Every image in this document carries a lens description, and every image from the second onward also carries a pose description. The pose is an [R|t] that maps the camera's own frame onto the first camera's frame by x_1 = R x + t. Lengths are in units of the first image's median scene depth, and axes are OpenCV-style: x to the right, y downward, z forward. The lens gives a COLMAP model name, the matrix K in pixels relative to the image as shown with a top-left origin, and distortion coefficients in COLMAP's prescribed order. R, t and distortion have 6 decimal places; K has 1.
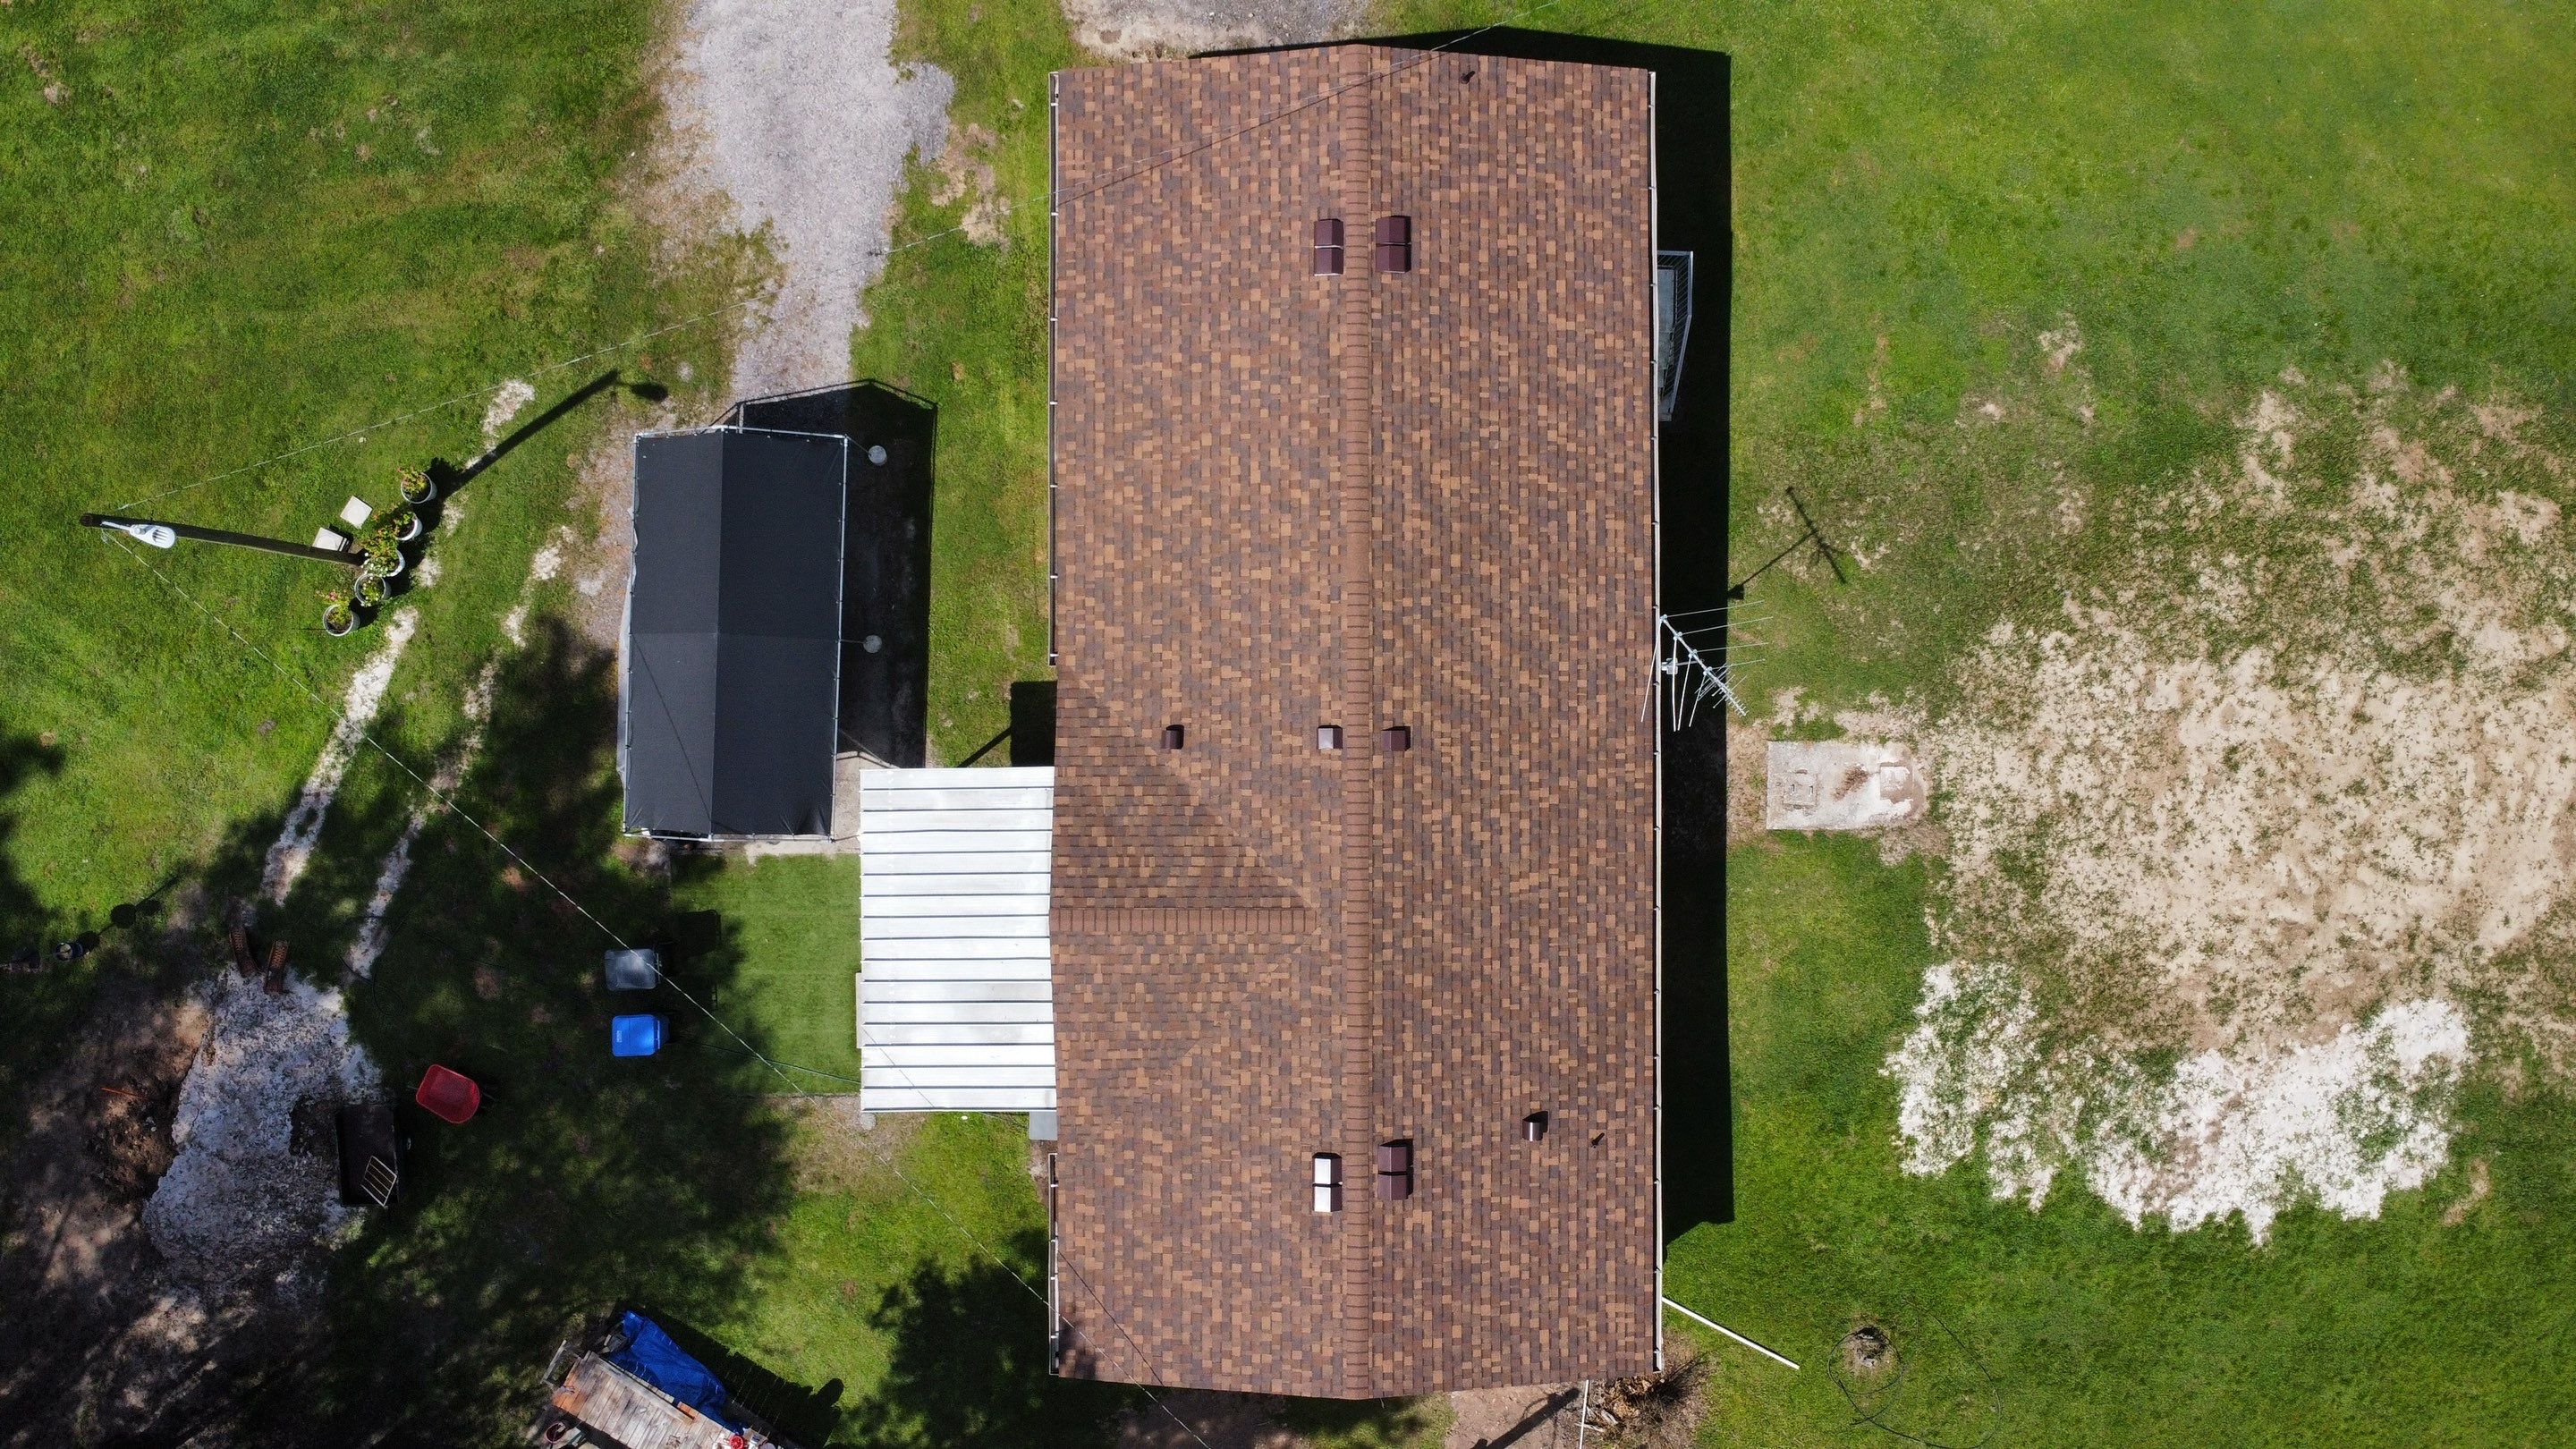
lens RADIAL K [[1868.0, 0, 1280.2], [0, 1868.0, 720.6], [0, 0, 1]] dist [-0.023443, -0.019575]
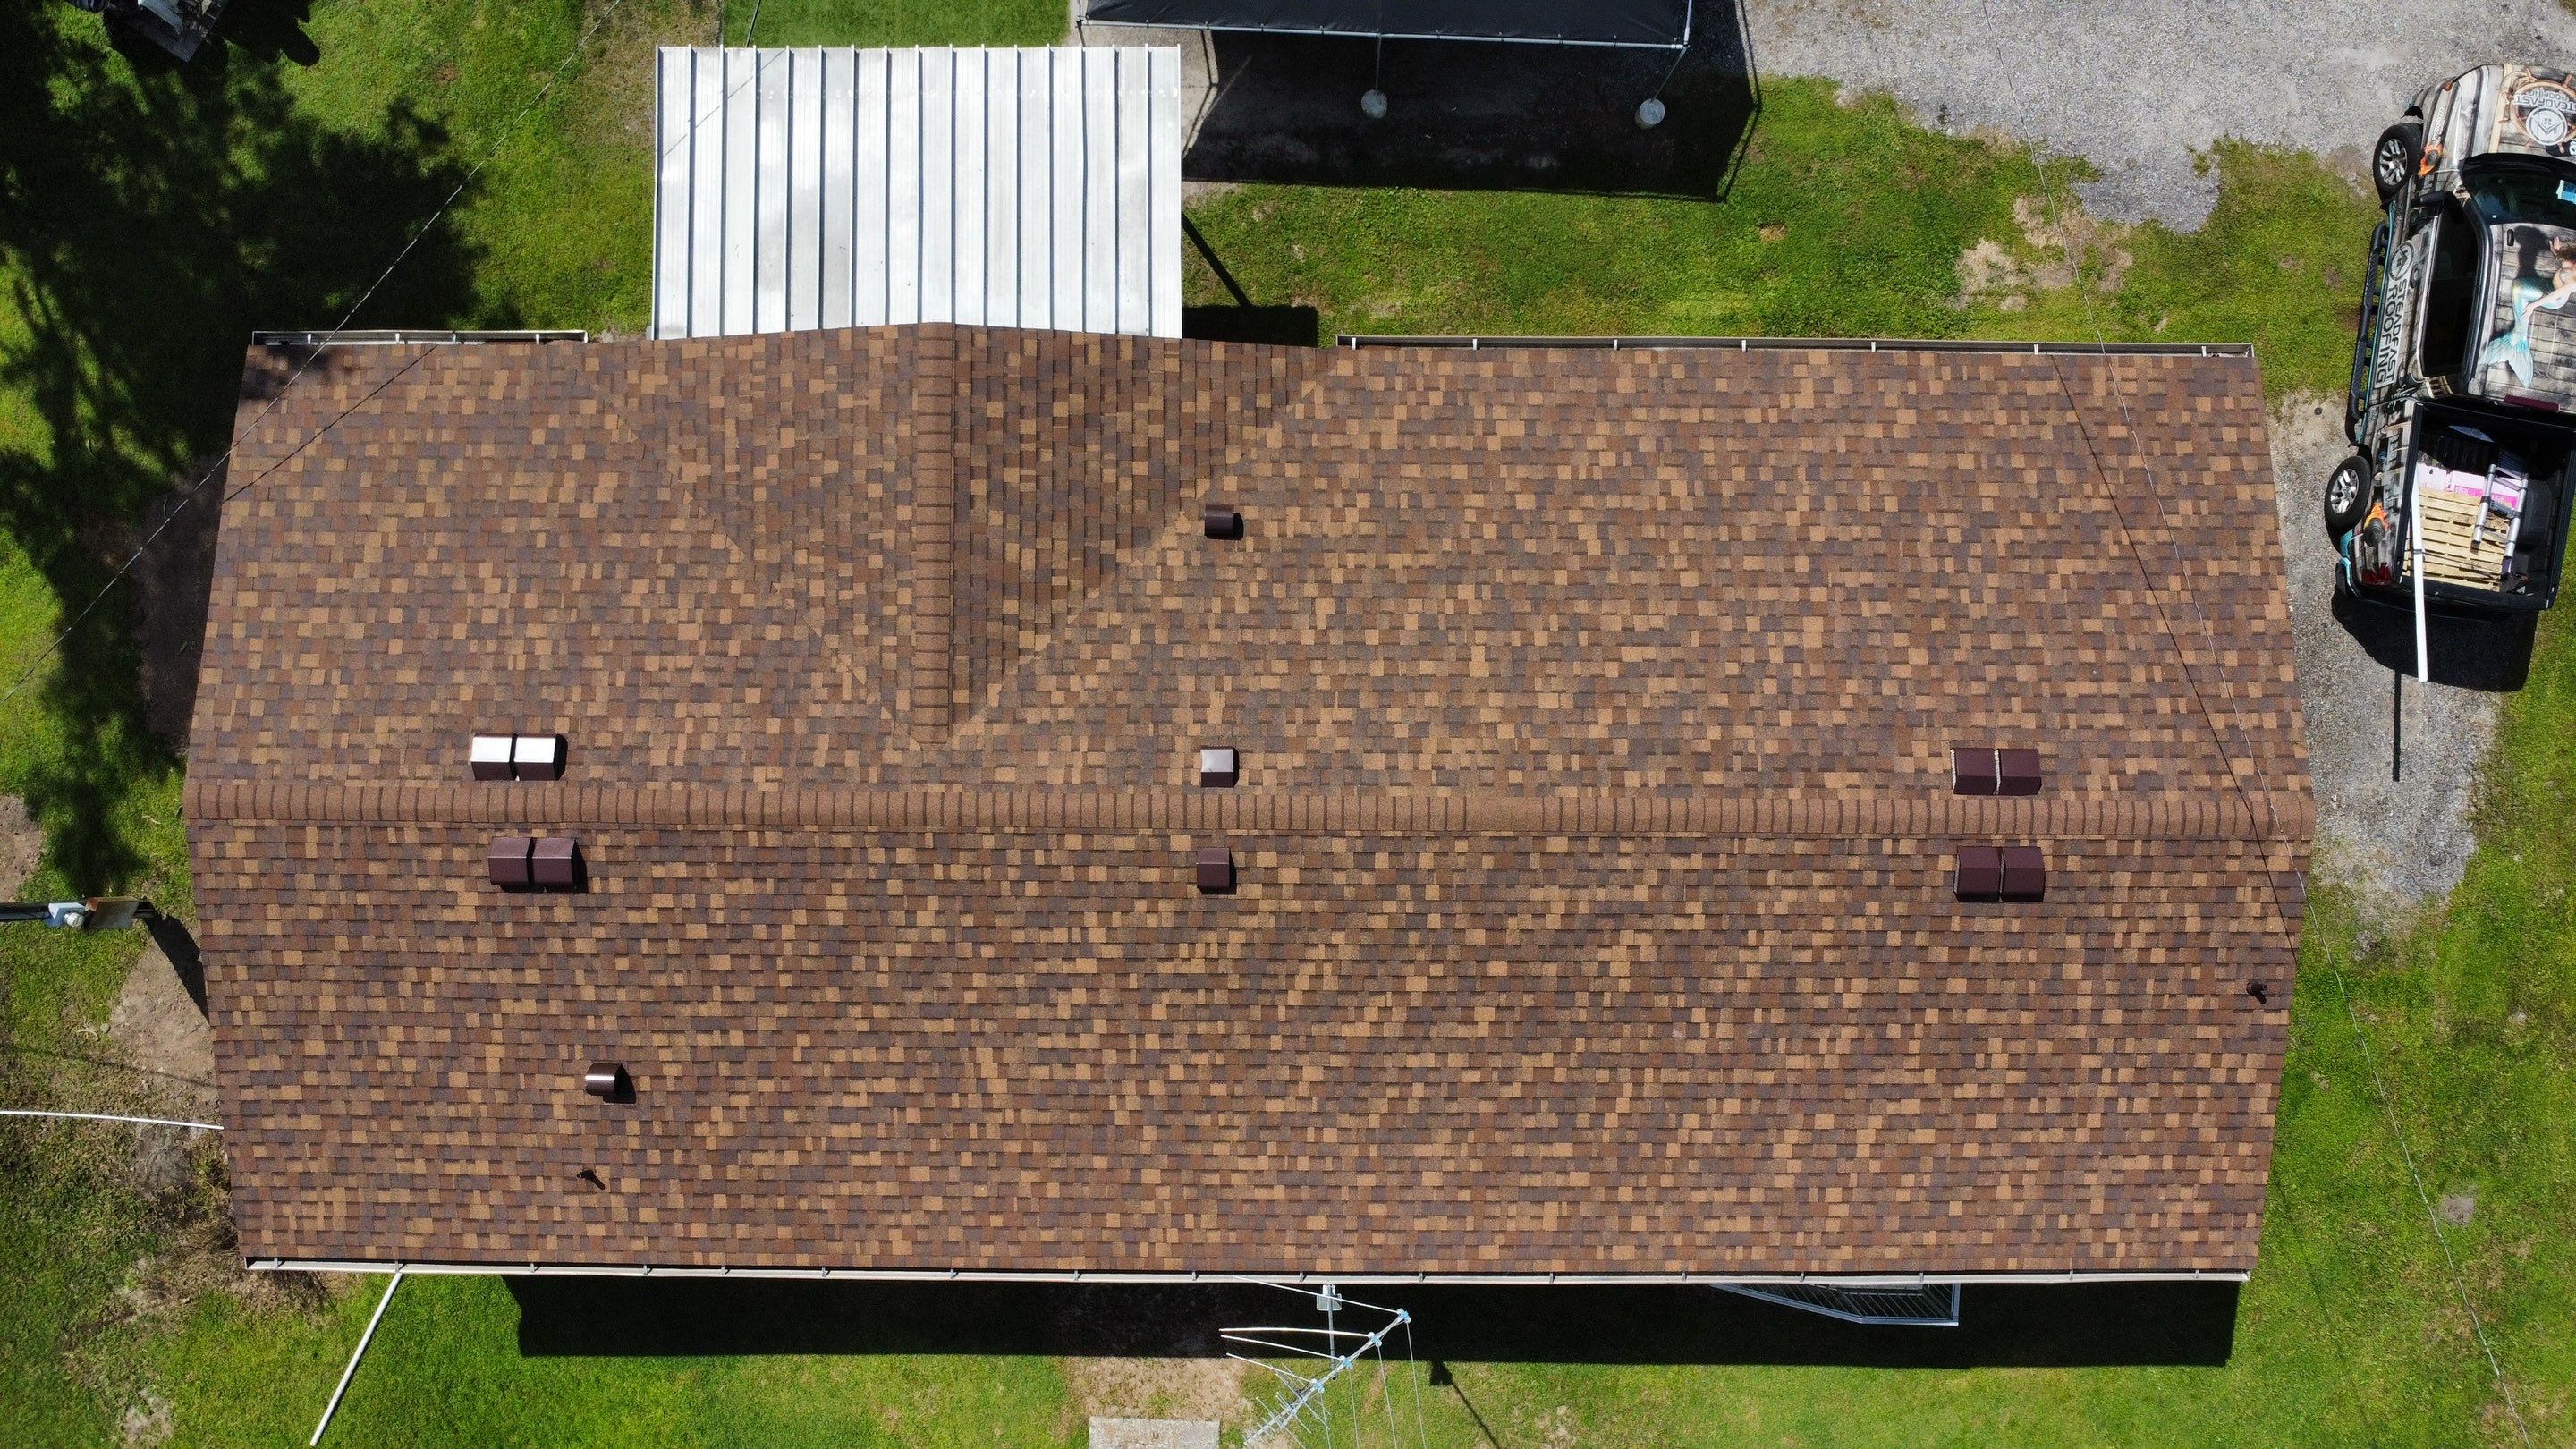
lens RADIAL K [[1868.0, 0, 1280.3], [0, 1868.0, 719.4], [0, 0, 1]] dist [-0.023443, -0.019575]
pose [[-0.007998, 0.999895, -0.012076, 0.015738], [-0.999907, -0.007864, 0.011166, -0.016355], [0.011070, 0.012164, 0.999865, 0.324755]]
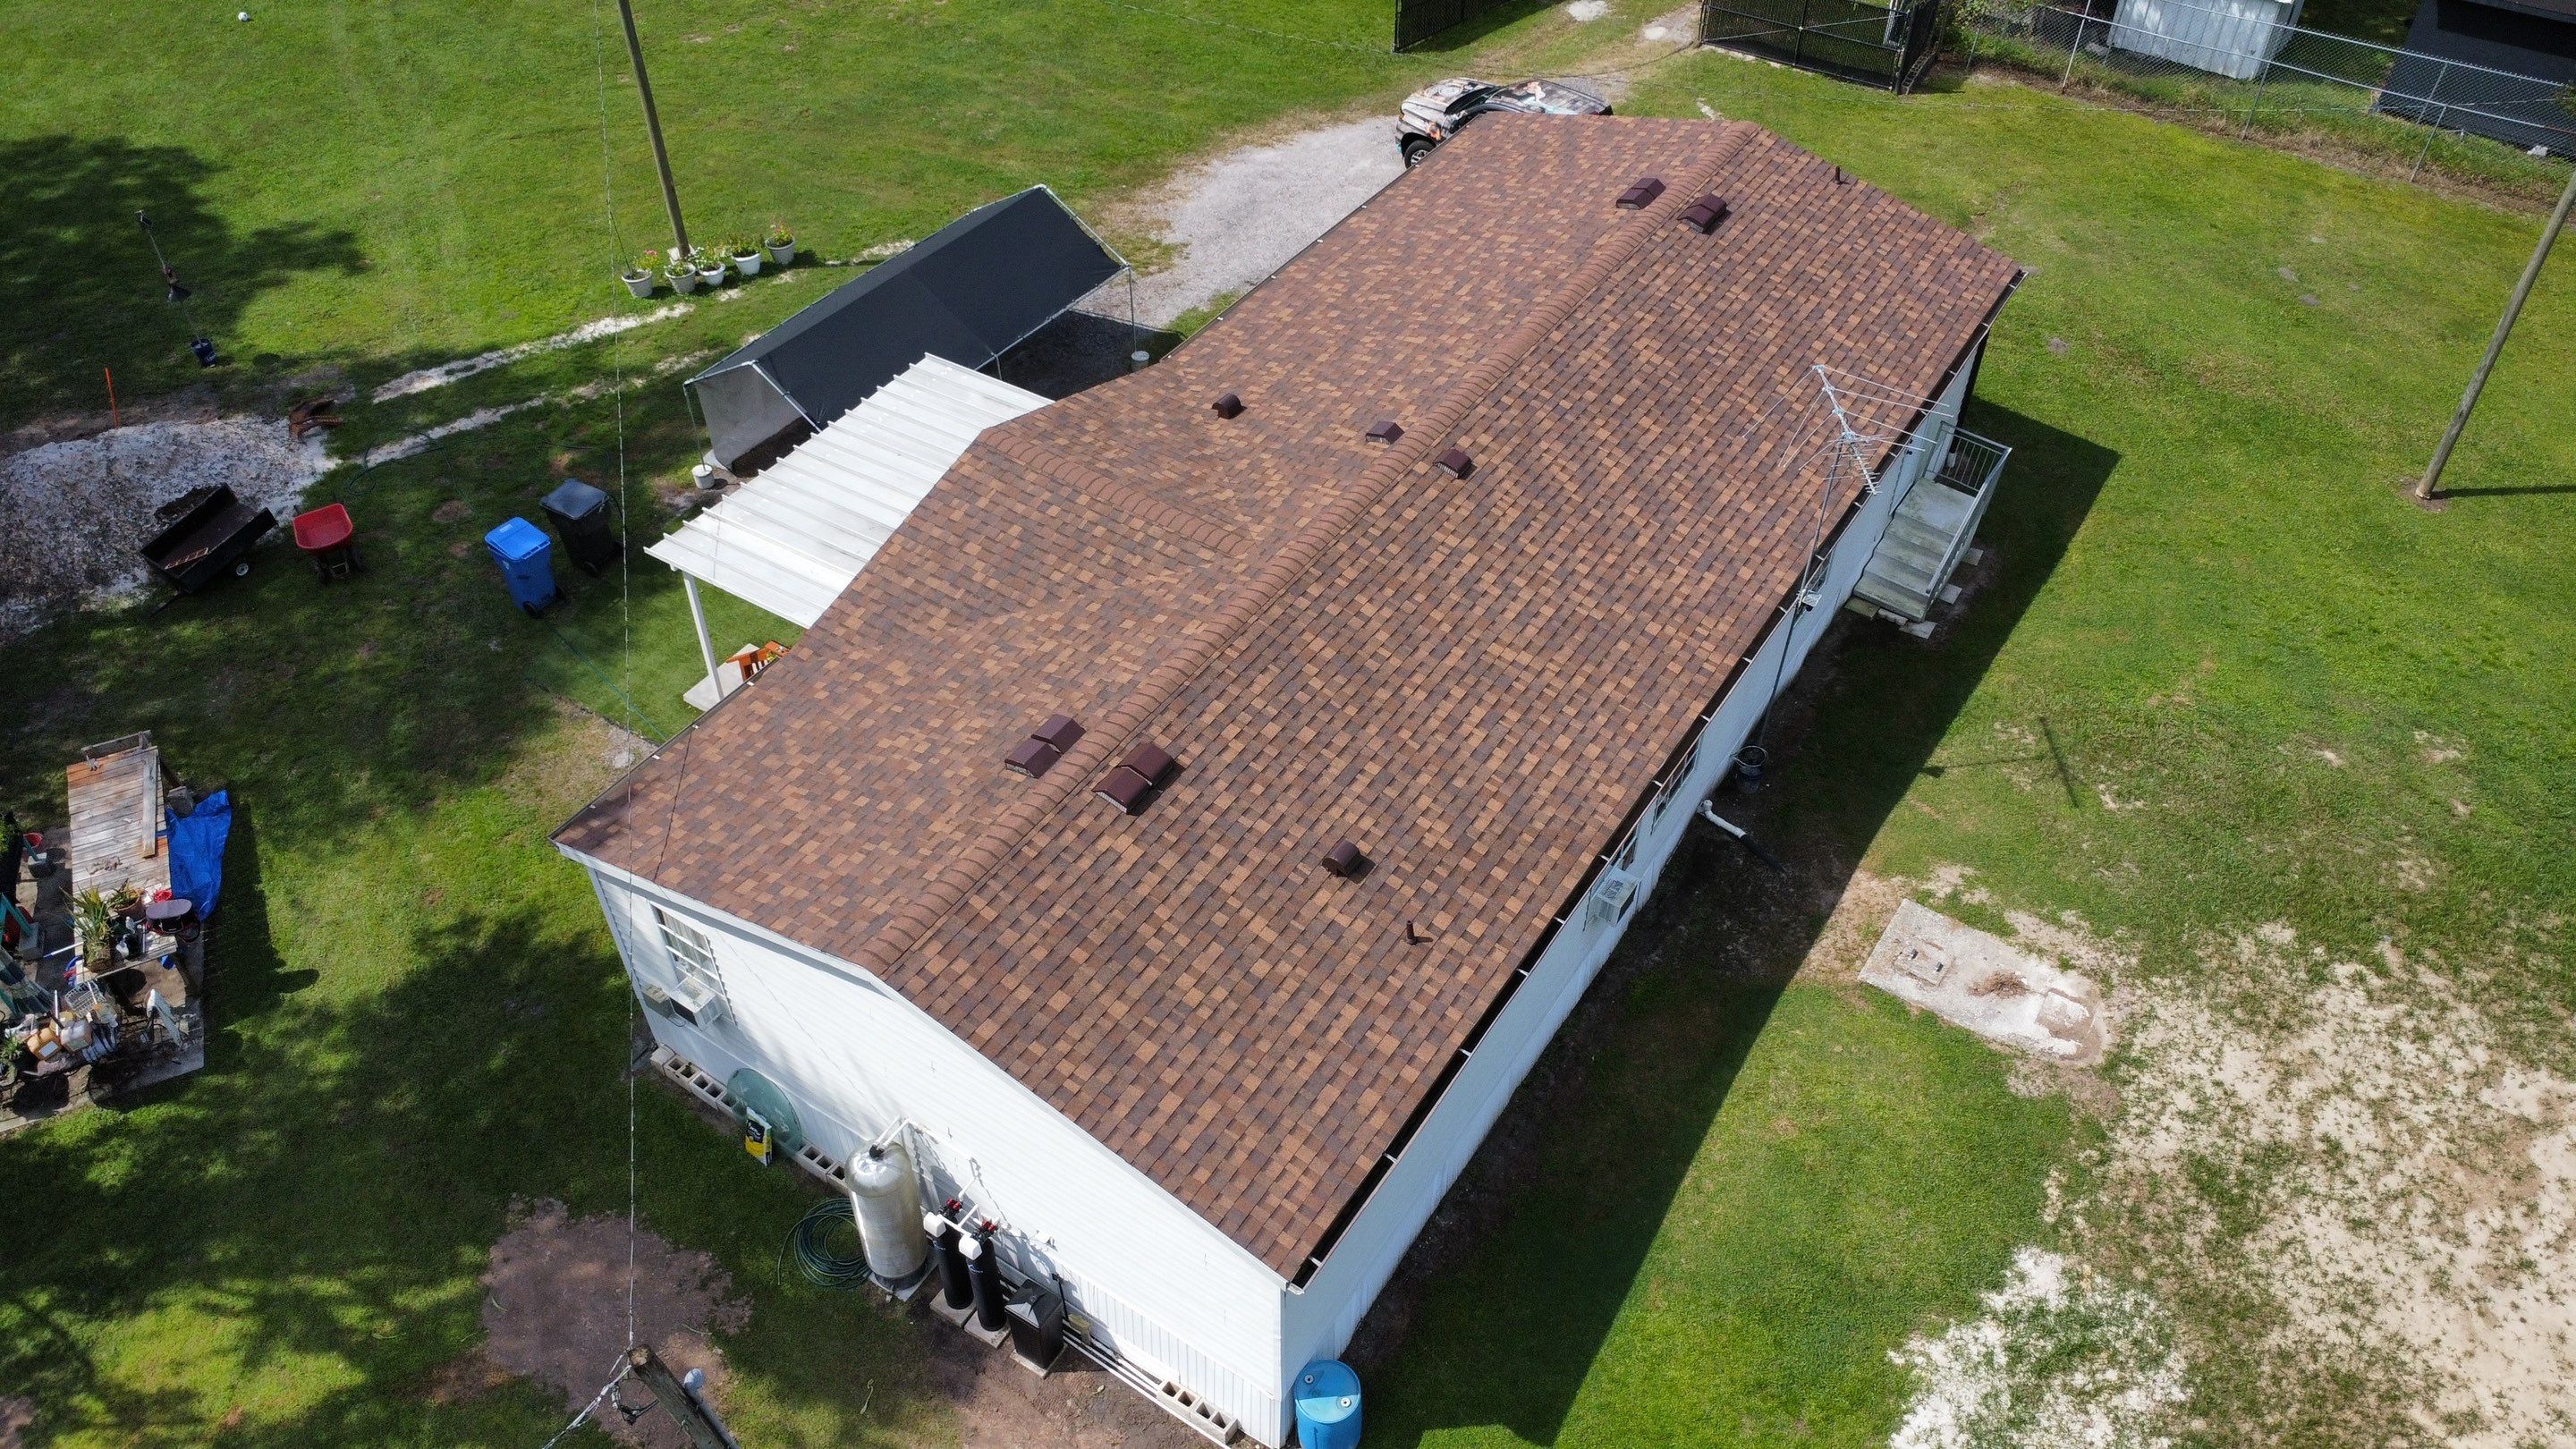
lens RADIAL K [[1868.0, 0, 1277.9], [0, 1868.0, 721.4], [0, 0, 1]] dist [-0.023443, -0.019575]
pose [[0.833766, 0.379064, -0.401429, 0.323821], [-0.552074, 0.581512, -0.597543, 0.533114], [0.006929, 0.719829, 0.694117, 0.455226]]
